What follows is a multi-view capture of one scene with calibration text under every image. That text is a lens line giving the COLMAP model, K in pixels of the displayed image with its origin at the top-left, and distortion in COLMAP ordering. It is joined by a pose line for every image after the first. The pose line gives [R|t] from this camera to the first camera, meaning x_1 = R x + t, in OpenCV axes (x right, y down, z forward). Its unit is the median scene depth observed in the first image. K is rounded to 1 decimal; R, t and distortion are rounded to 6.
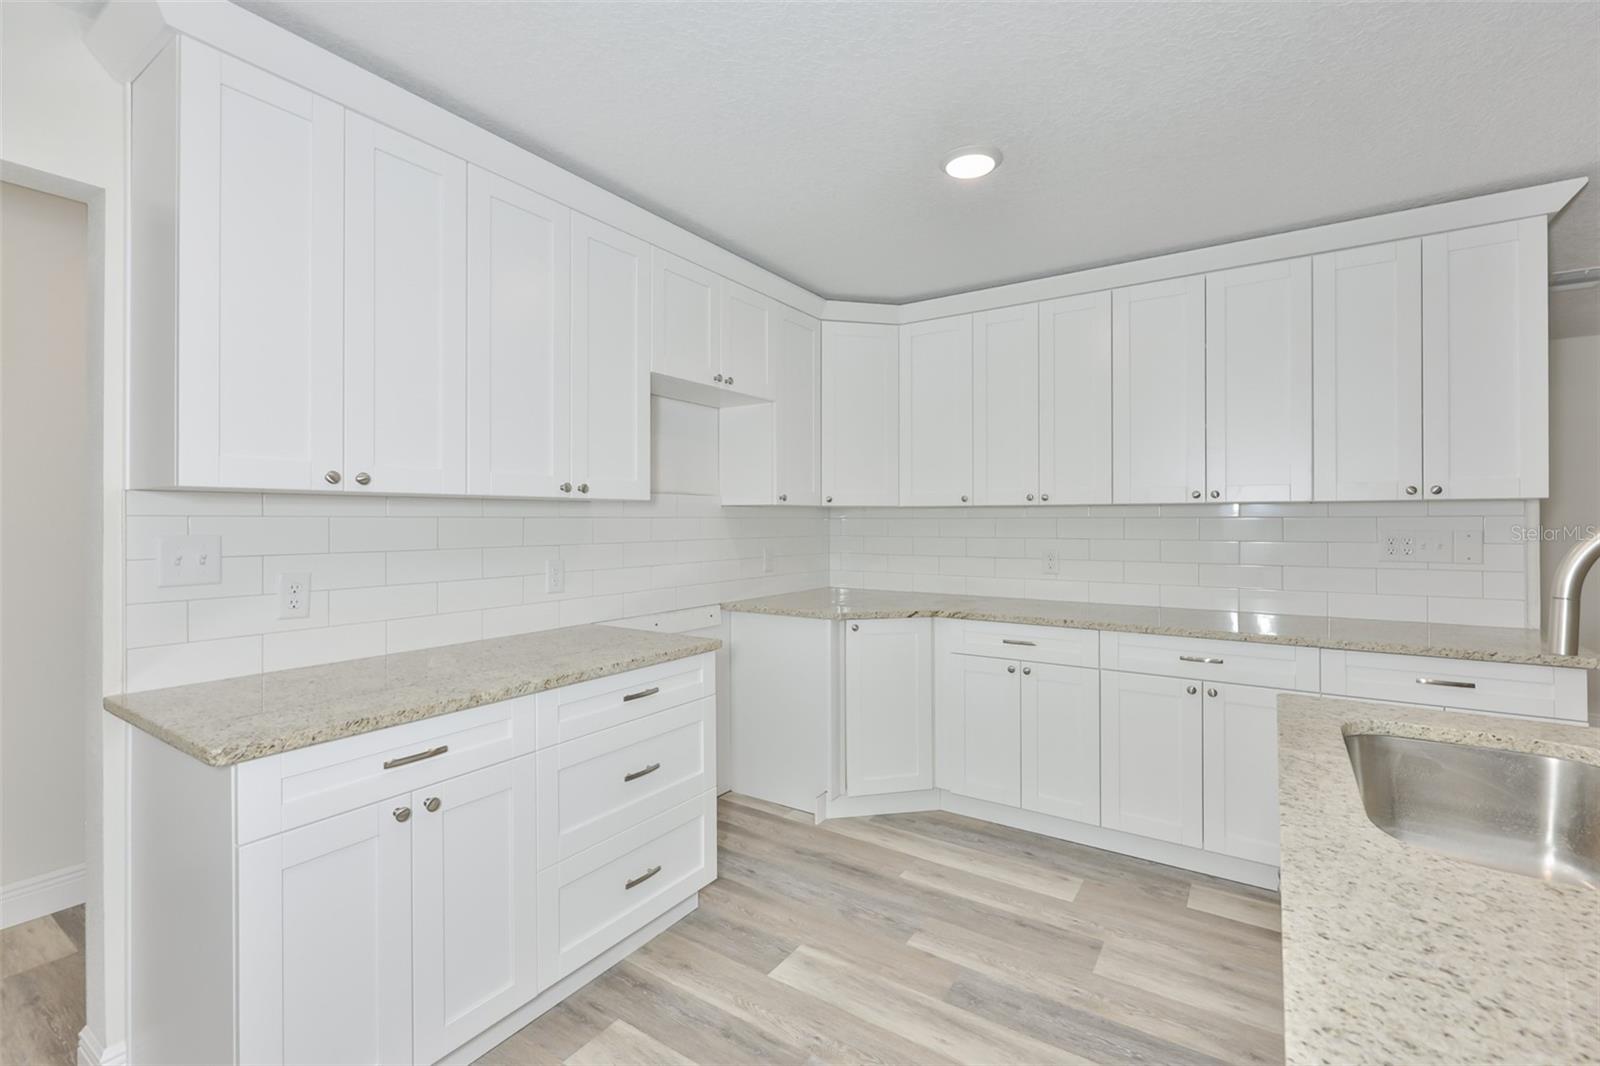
lens RADIAL K [[720.4, 0, 815.6], [0, 720.4, 519.3], [0, 0, 1]] dist [-0.003405, -0.000597]
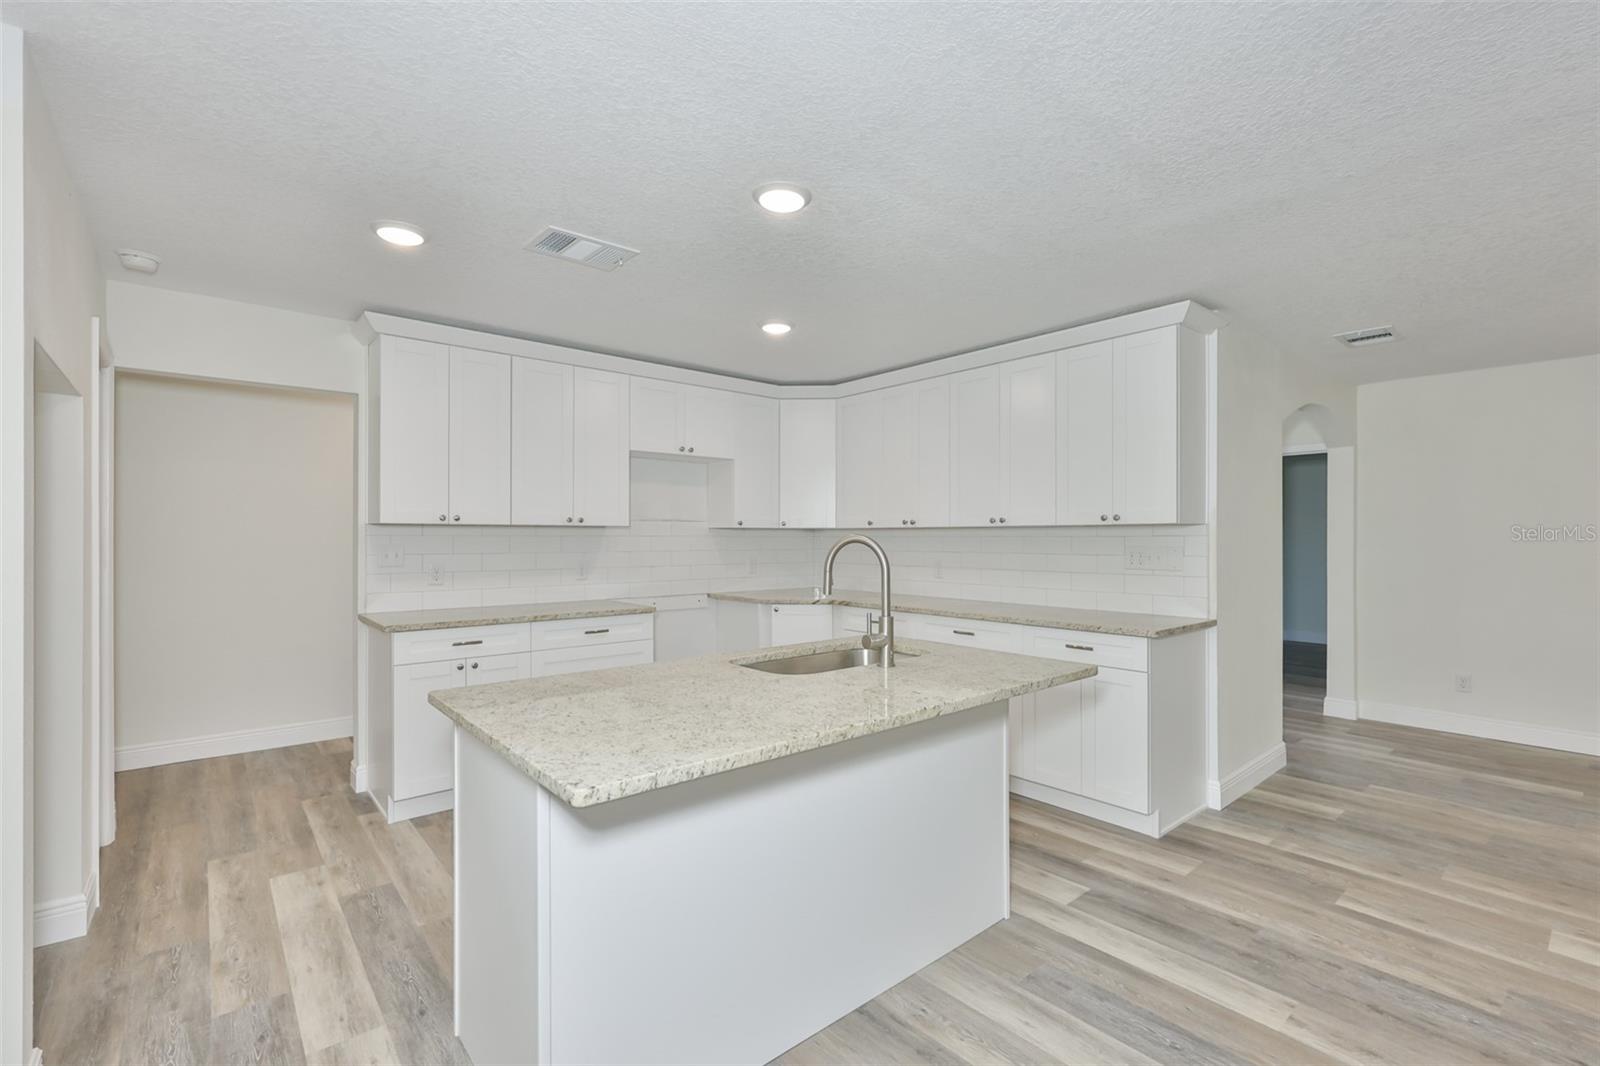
lens RADIAL K [[720.4, 0, 815.4], [0, 720.4, 549.5], [0, 0, 1]] dist [-0.003405, -0.000597]
pose [[0.964292, 0.006935, -0.264751, 0.653953], [-0.002233, 0.999834, 0.018059, -0.003034], [0.264832, -0.016823, 0.964148, -0.527258]]
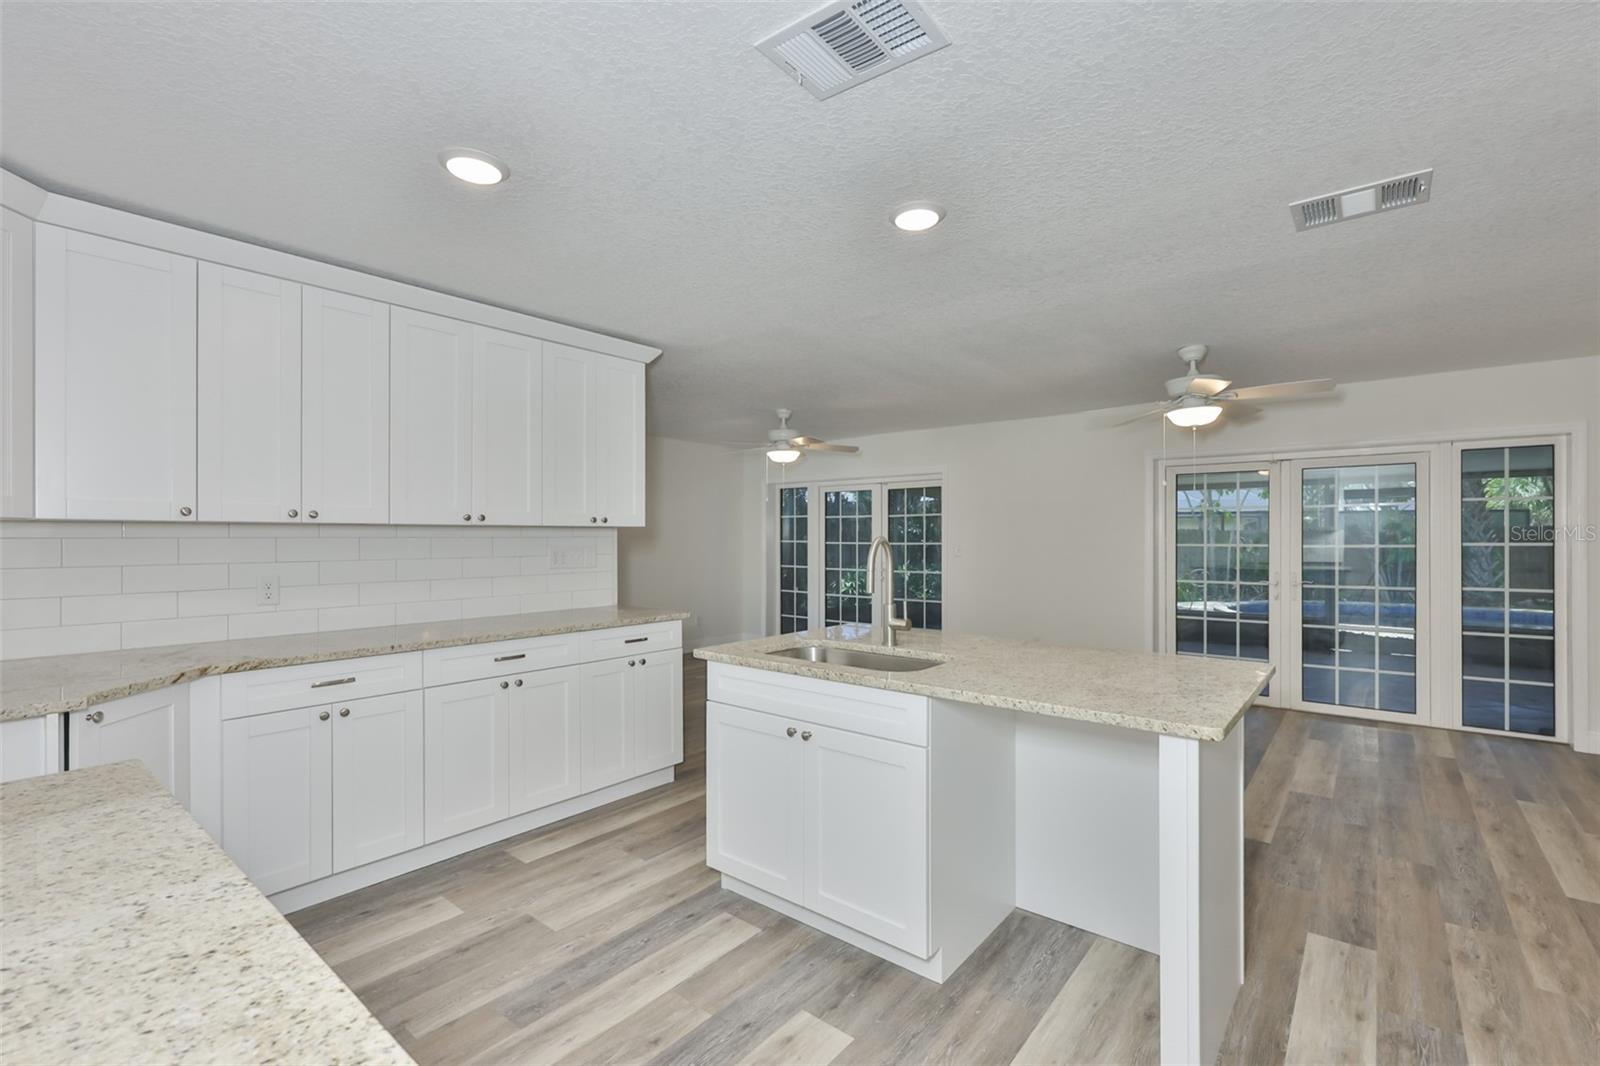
lens RADIAL K [[720.4, 0, 801.9], [0, 720.4, 542.2], [0, 0, 1]] dist [-0.003405, -0.000597]
pose [[0.081043, -0.006190, 0.996691, -0.622394], [0.004818, 0.999971, 0.005818, 0.001001], [-0.996699, 0.004331, 0.081071, 0.435124]]
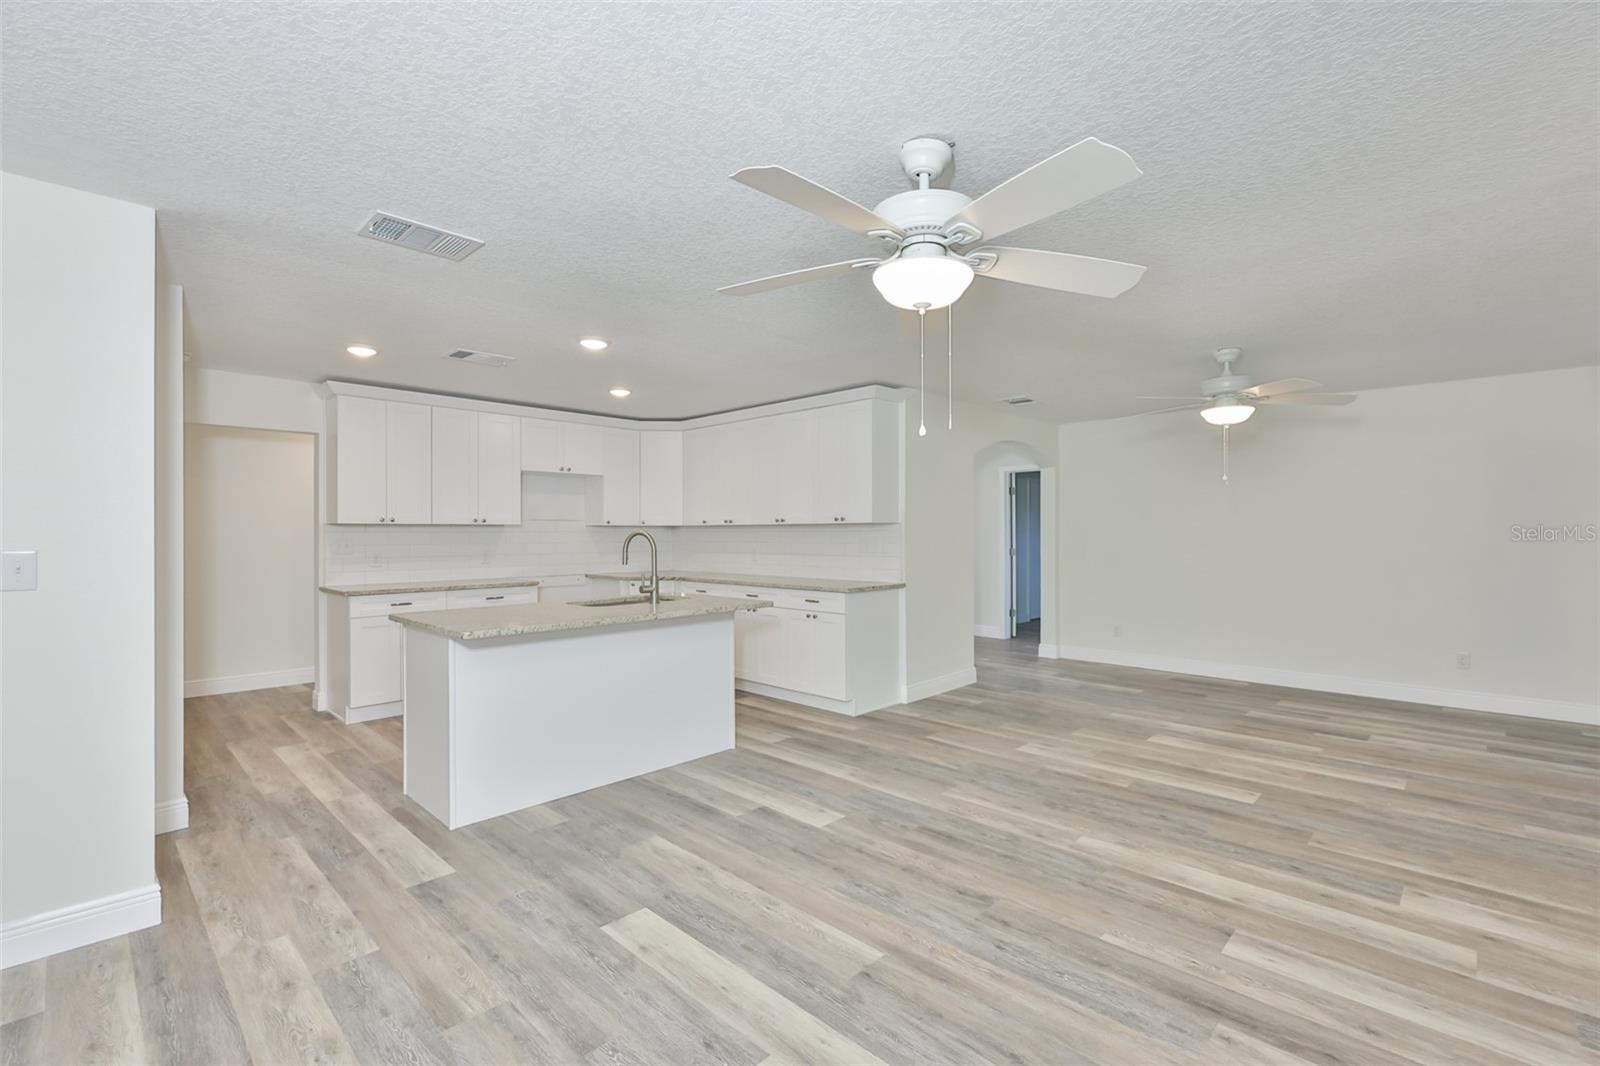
lens RADIAL K [[720.4, 0, 828.1], [0, 720.4, 539.4], [0, 0, 1]] dist [-0.003405, -0.000597]
pose [[0.987590, -0.000778, -0.157050, 1.155944], [0.002192, 0.999959, 0.008833, 0.003343], [0.157036, -0.009067, 0.987551, -1.190652]]
